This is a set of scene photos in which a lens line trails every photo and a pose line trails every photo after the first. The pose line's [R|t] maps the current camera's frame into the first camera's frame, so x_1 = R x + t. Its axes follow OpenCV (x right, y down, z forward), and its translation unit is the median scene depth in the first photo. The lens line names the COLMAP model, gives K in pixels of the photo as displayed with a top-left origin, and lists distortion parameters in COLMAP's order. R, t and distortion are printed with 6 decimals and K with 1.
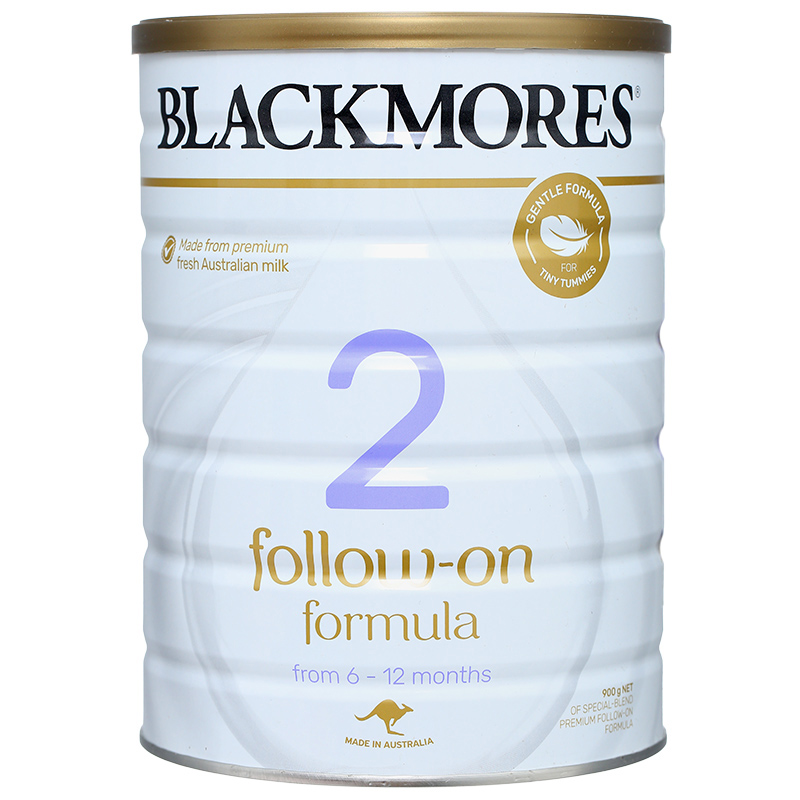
lens RADIAL K [[3919.7, 0, 400.0], [0, 3919.7, 400.0], [0, 0, 1]] dist [0.188488, -1.696235]
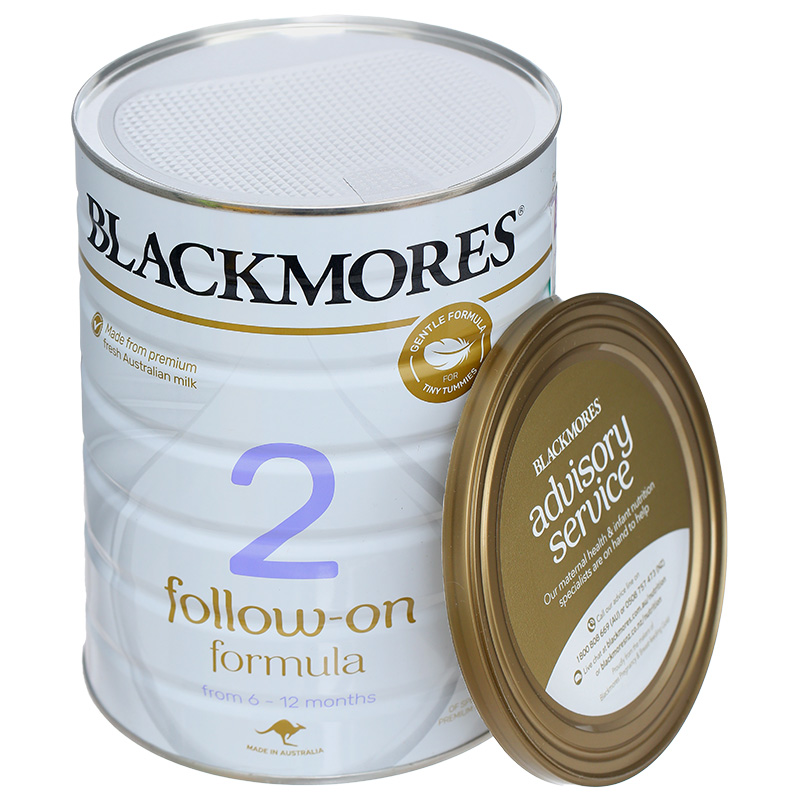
lens RADIAL K [[3919.7, 0, 400.0], [0, 3919.7, 400.0], [0, 0, 1]] dist [0.188488, -1.696235]
pose [[0.999056, 0.036224, -0.023993, 0.055901], [-0.028386, 0.962225, 0.270771, -0.330498], [0.032895, -0.269834, 0.962345, -0.075807]]
